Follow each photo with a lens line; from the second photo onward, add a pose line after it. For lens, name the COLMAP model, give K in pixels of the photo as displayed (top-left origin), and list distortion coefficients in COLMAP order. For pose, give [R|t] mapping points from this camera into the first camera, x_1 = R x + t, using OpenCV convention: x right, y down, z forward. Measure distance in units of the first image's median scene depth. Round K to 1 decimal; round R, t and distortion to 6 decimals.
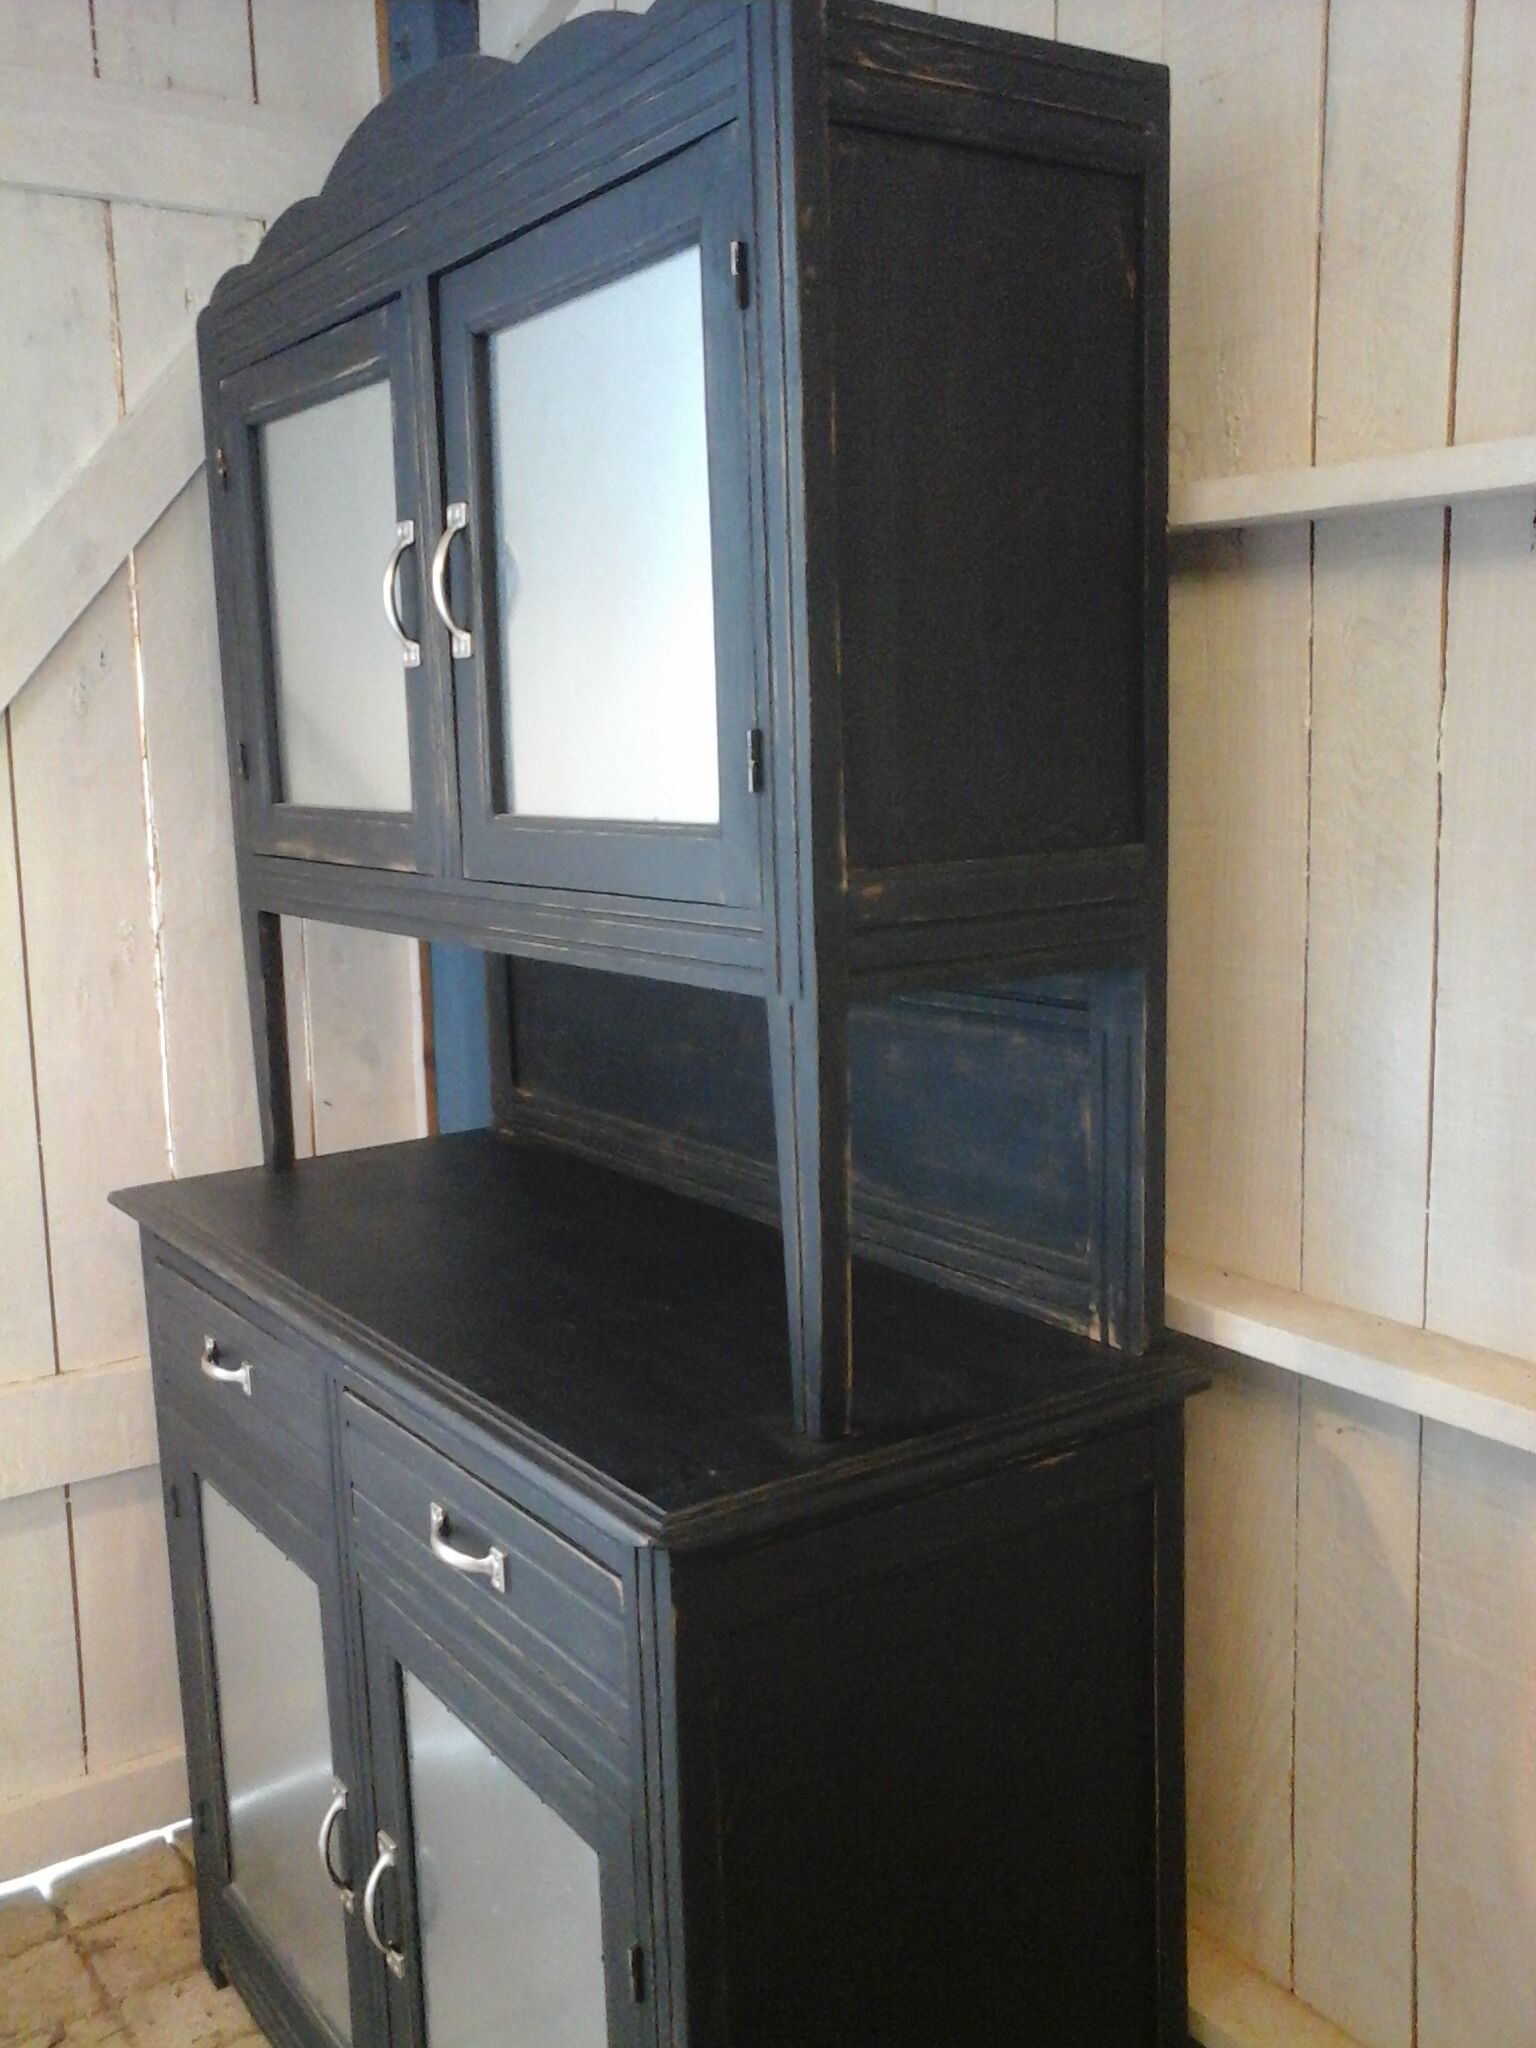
lens RADIAL K [[1958.1, 0, 742.6], [0, 1958.1, 1002.3], [0, 0, 1]] dist [0.011369, 0.000000]
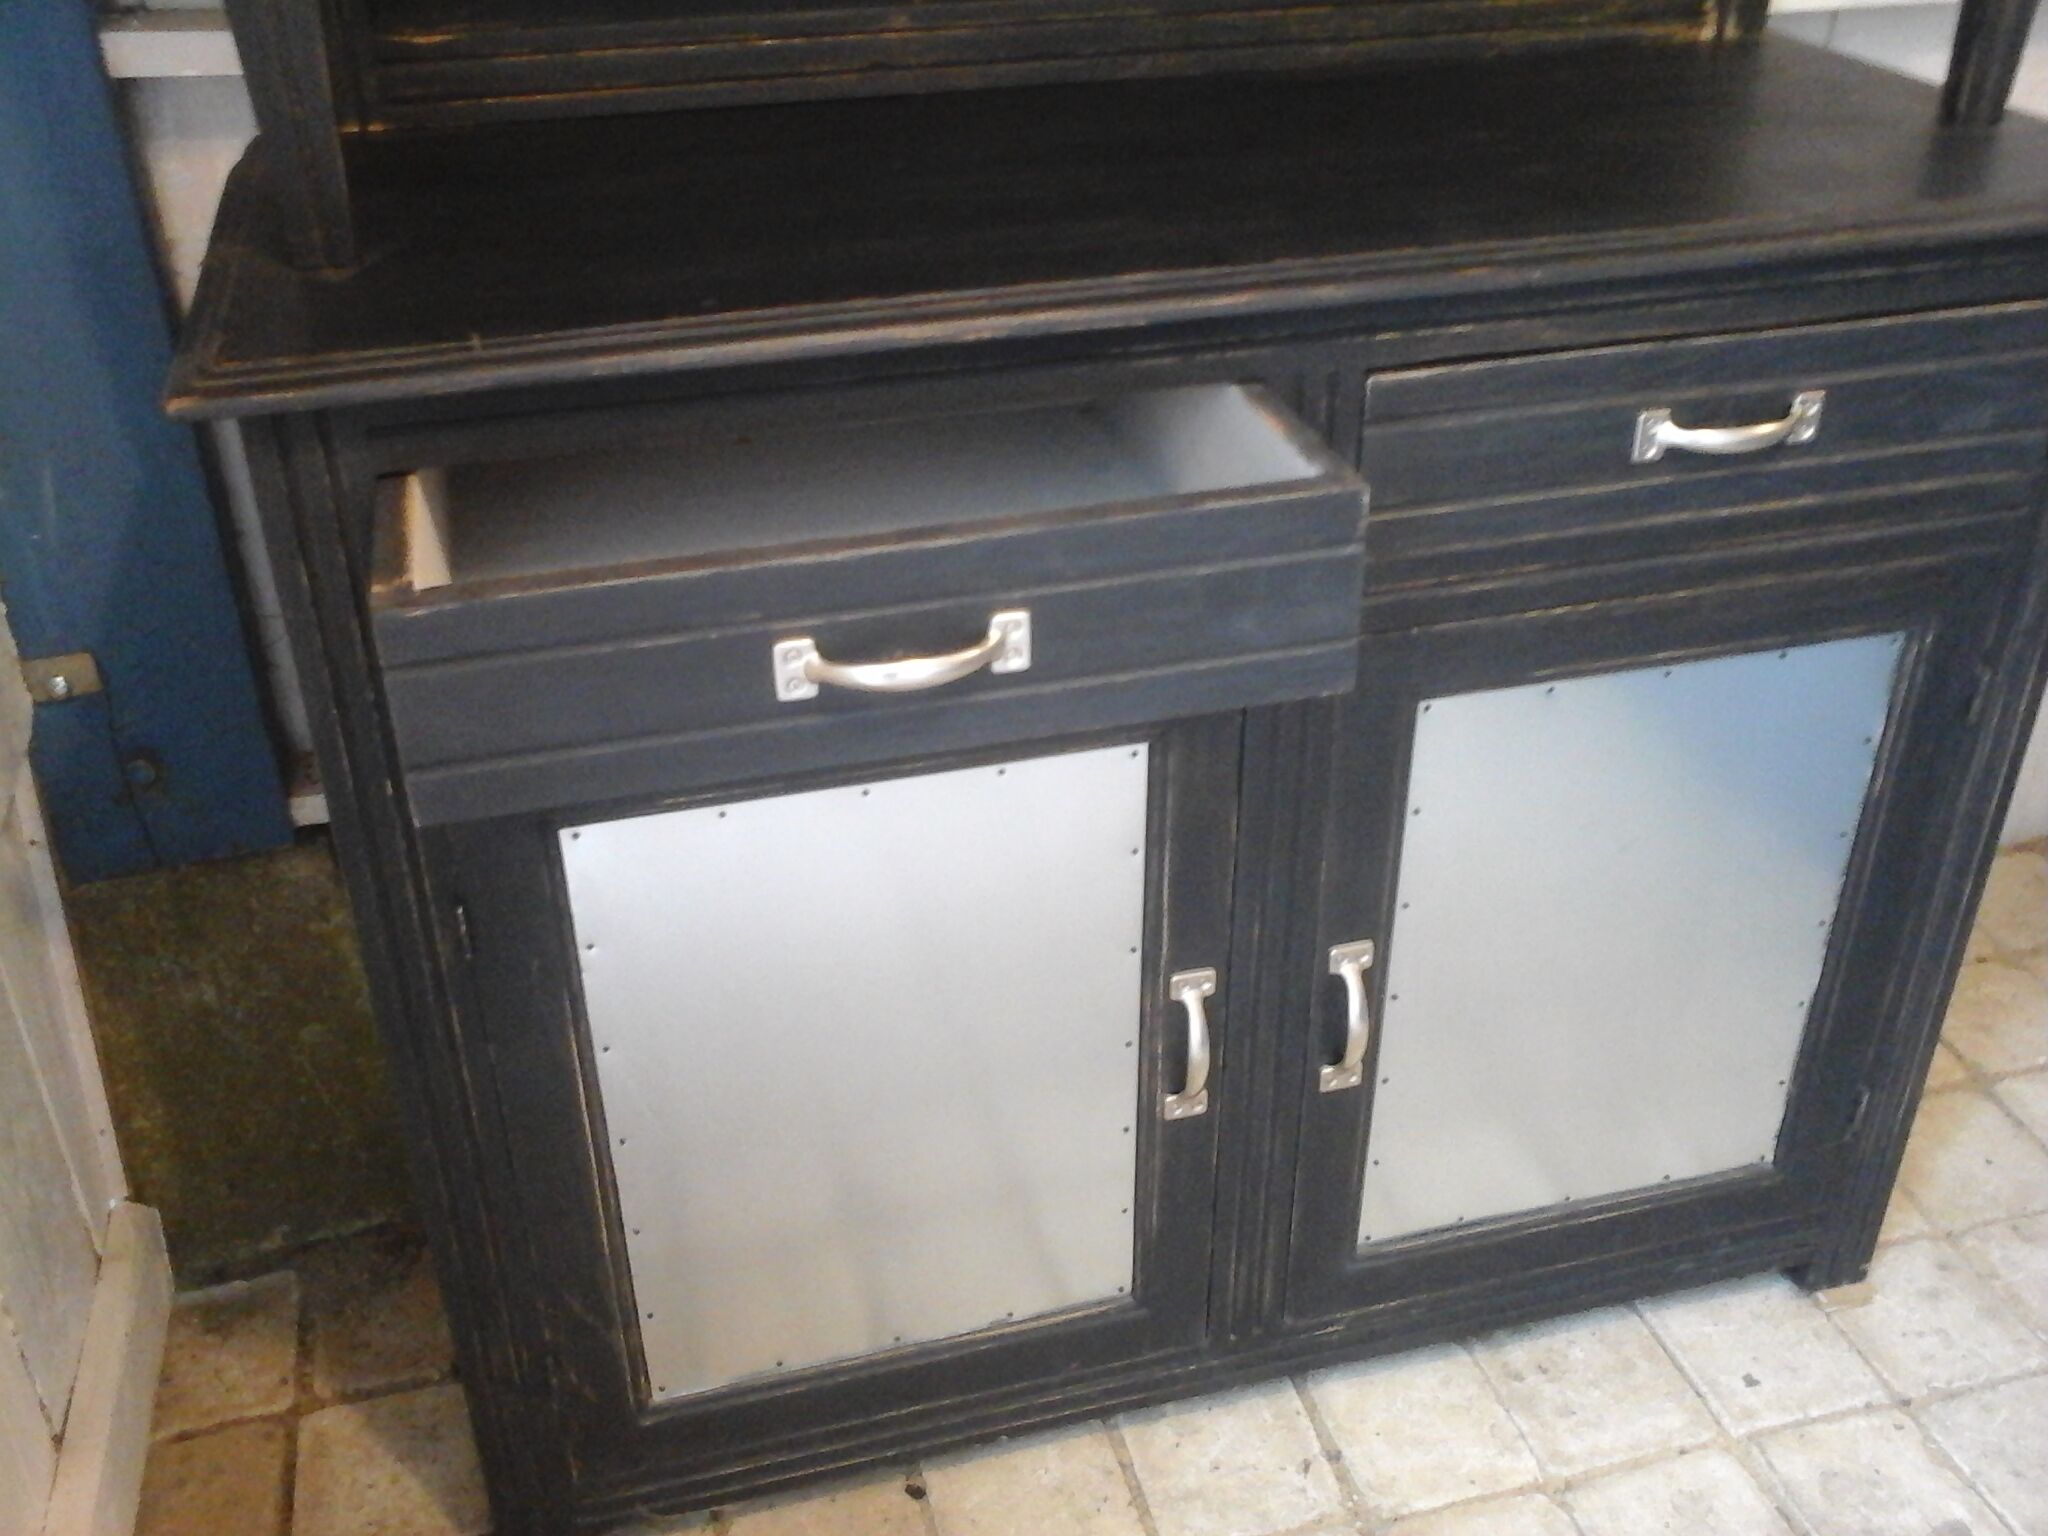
lens RADIAL K [[1958.1, 0, 1039.0], [0, 1958.1, 745.8], [0, 0, 1]] dist [0.011369, 0.000000]
pose [[0.314584, -0.464079, 0.828051, -0.878001], [0.137124, 0.885407, 0.444129, -0.001492], [-0.939273, -0.026170, 0.342171, 0.912242]]
